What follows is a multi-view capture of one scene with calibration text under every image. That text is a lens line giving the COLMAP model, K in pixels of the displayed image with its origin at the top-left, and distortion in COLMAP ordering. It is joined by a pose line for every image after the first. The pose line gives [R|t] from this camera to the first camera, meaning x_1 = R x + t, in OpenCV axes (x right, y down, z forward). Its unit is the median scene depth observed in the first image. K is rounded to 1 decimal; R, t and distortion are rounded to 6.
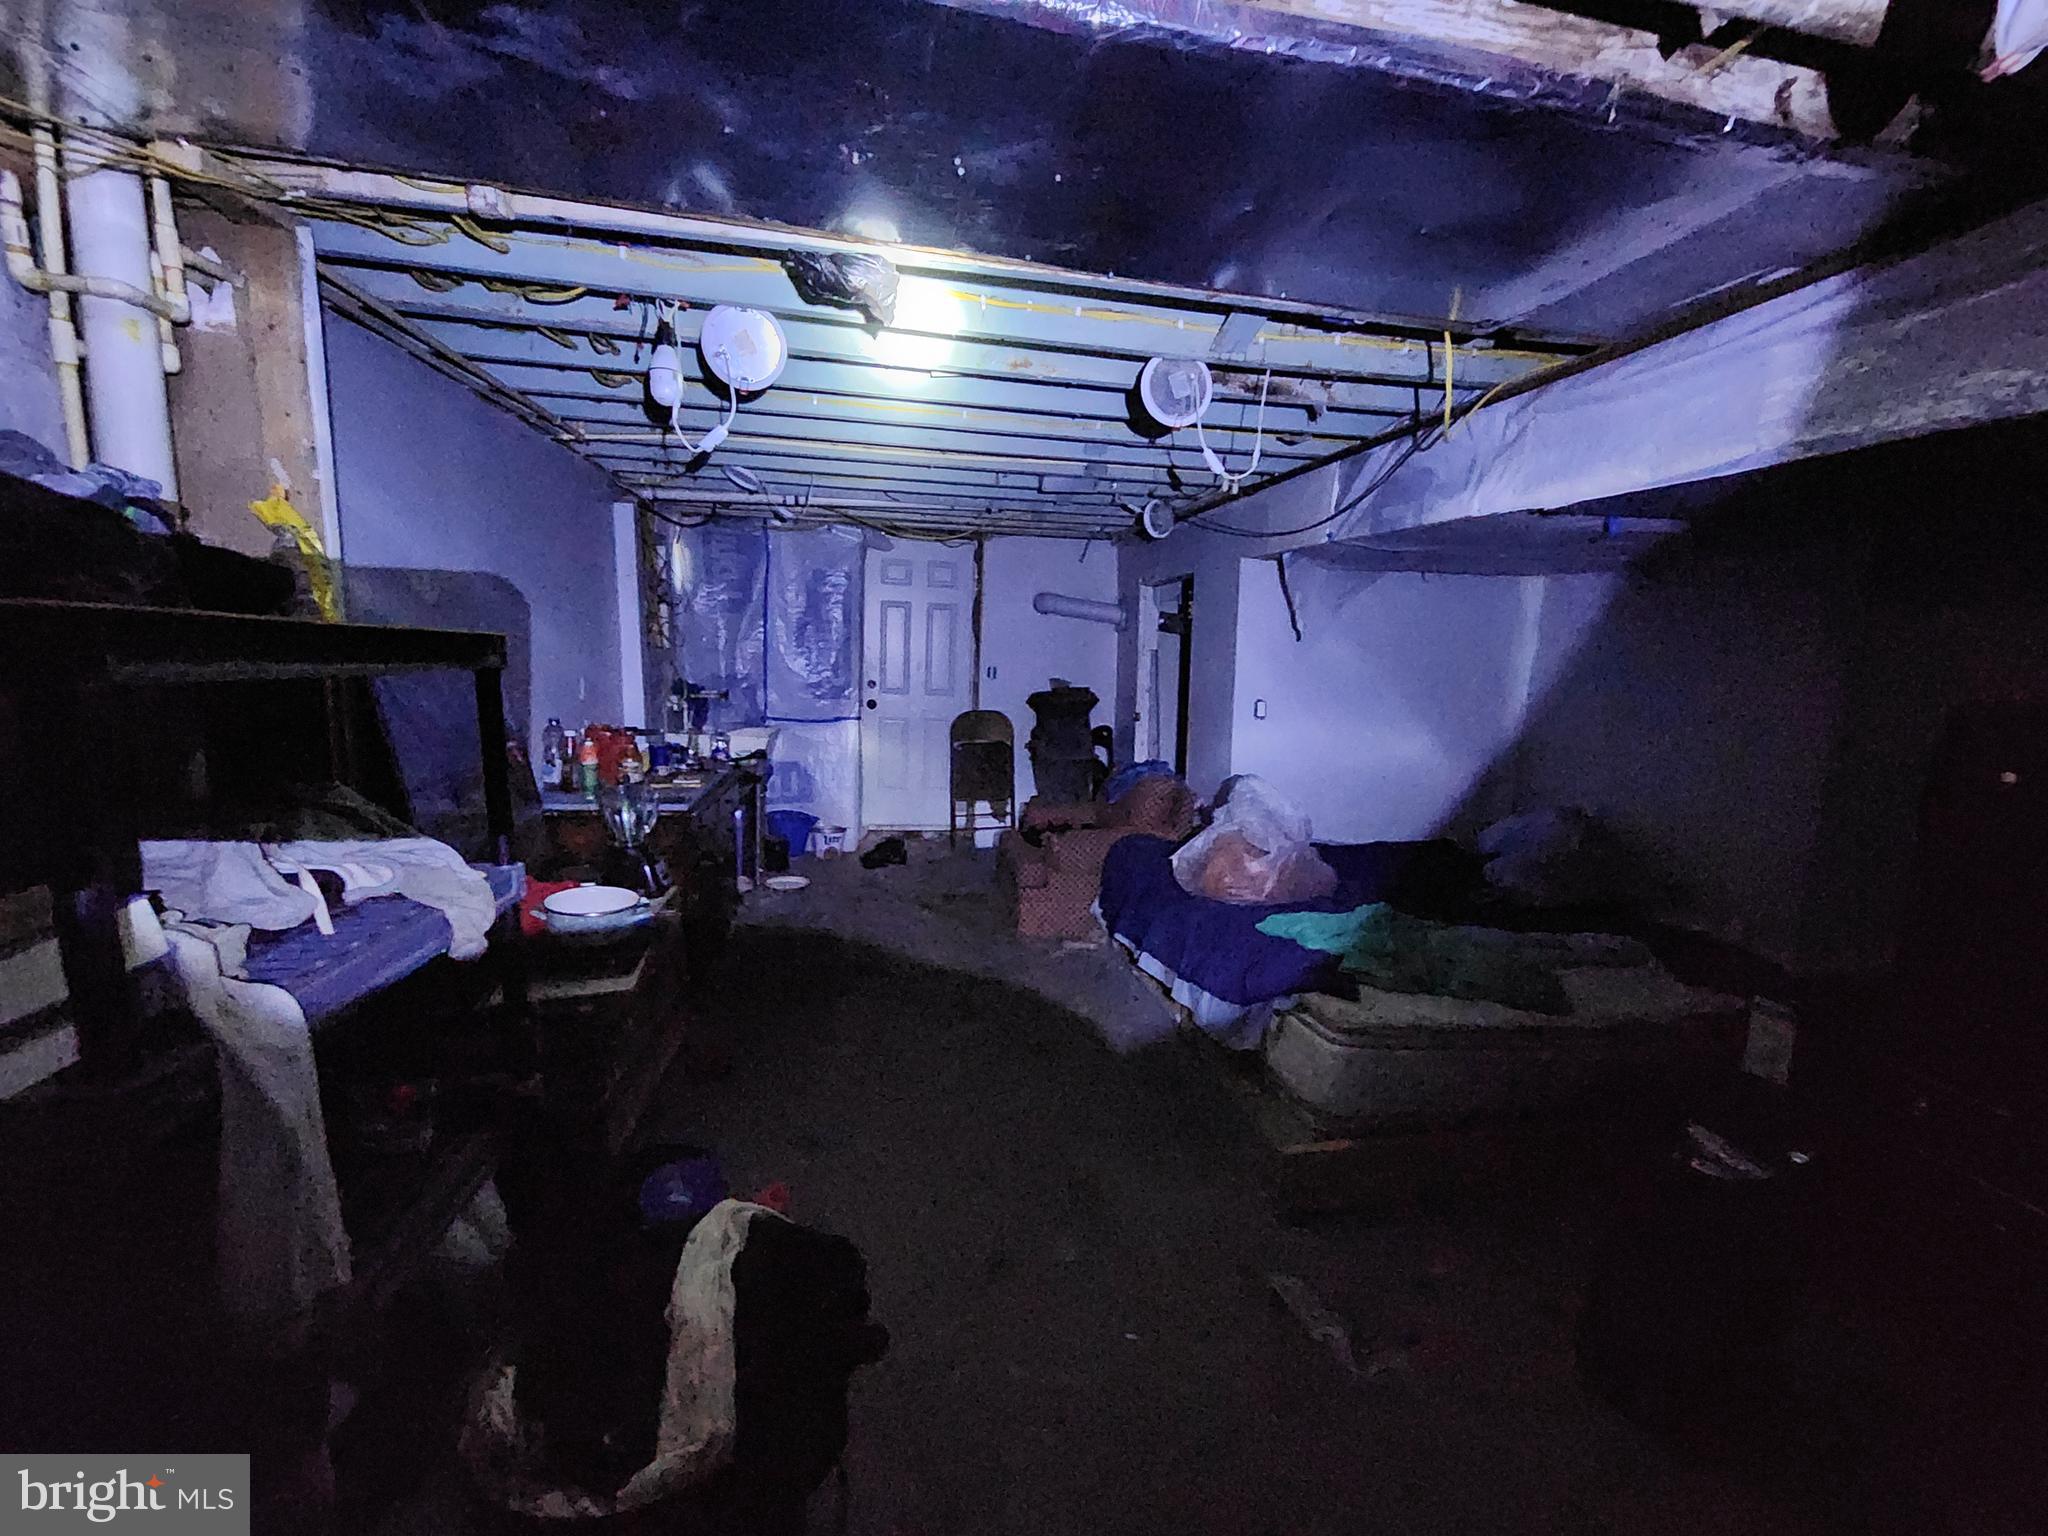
lens RADIAL K [[845.3, 0, 1022.6], [0, 845.3, 769.4], [0, 0, 1]] dist [-0.000743, -0.002817]
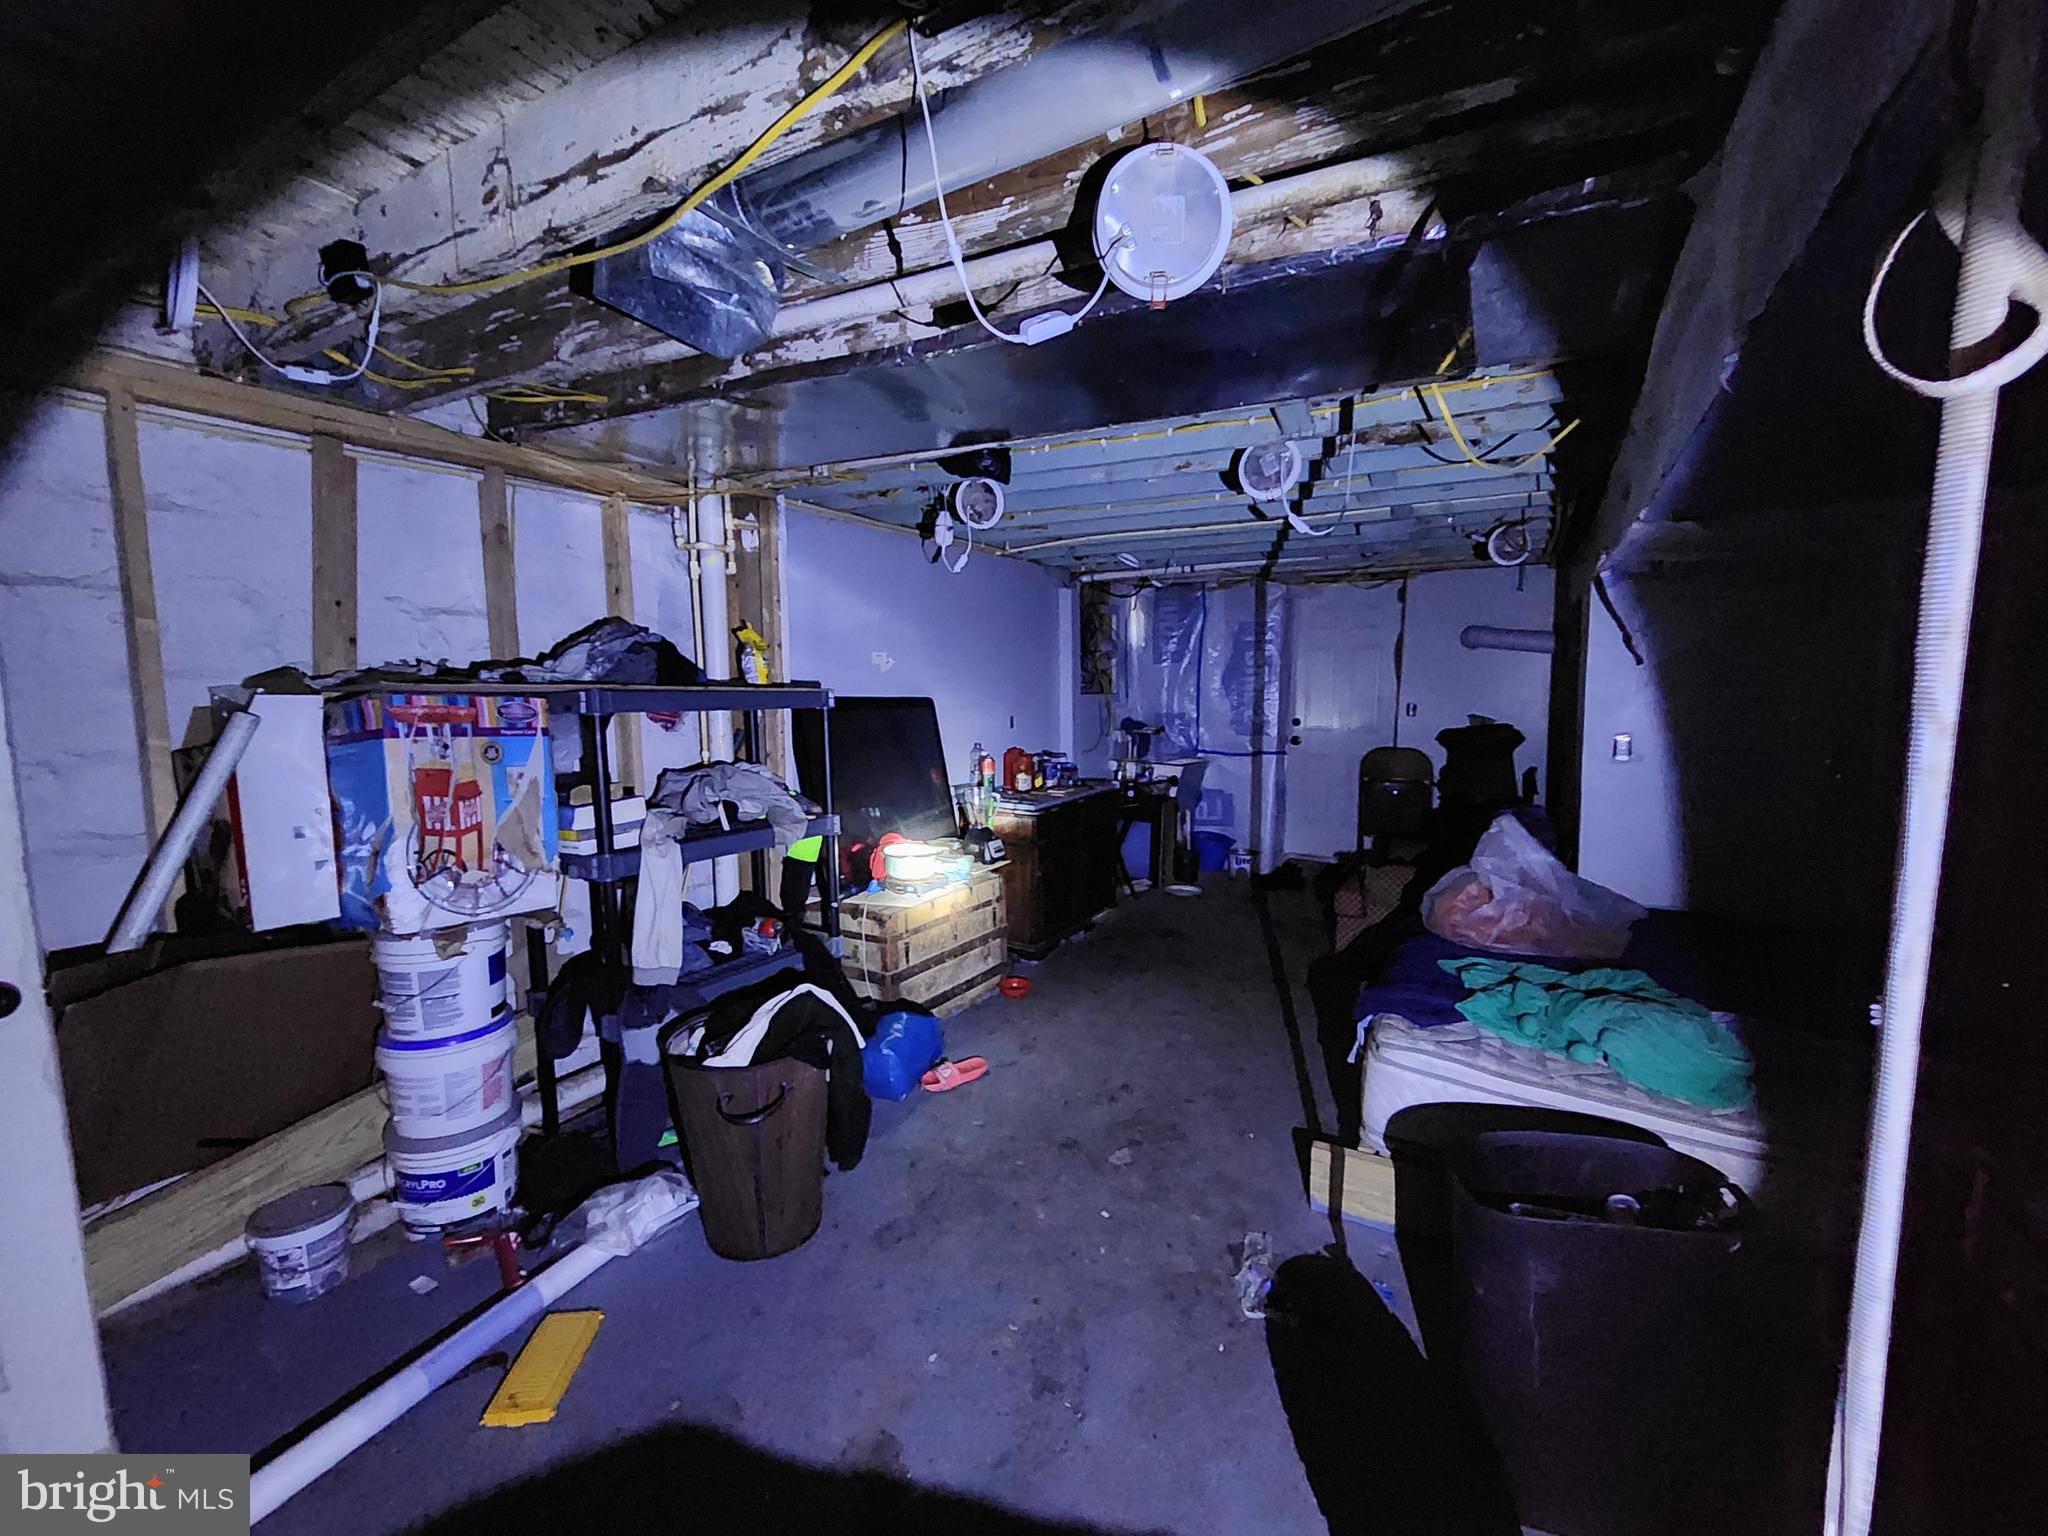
lens RADIAL K [[845.3, 0, 1034.7], [0, 845.3, 770.2], [0, 0, 1]] dist [-0.000743, -0.002817]
pose [[0.769639, 0.029569, -0.637794, 0.268923], [-0.061416, 0.997723, -0.027856, 0.011777], [0.635518, 0.060610, 0.769703, -0.040714]]
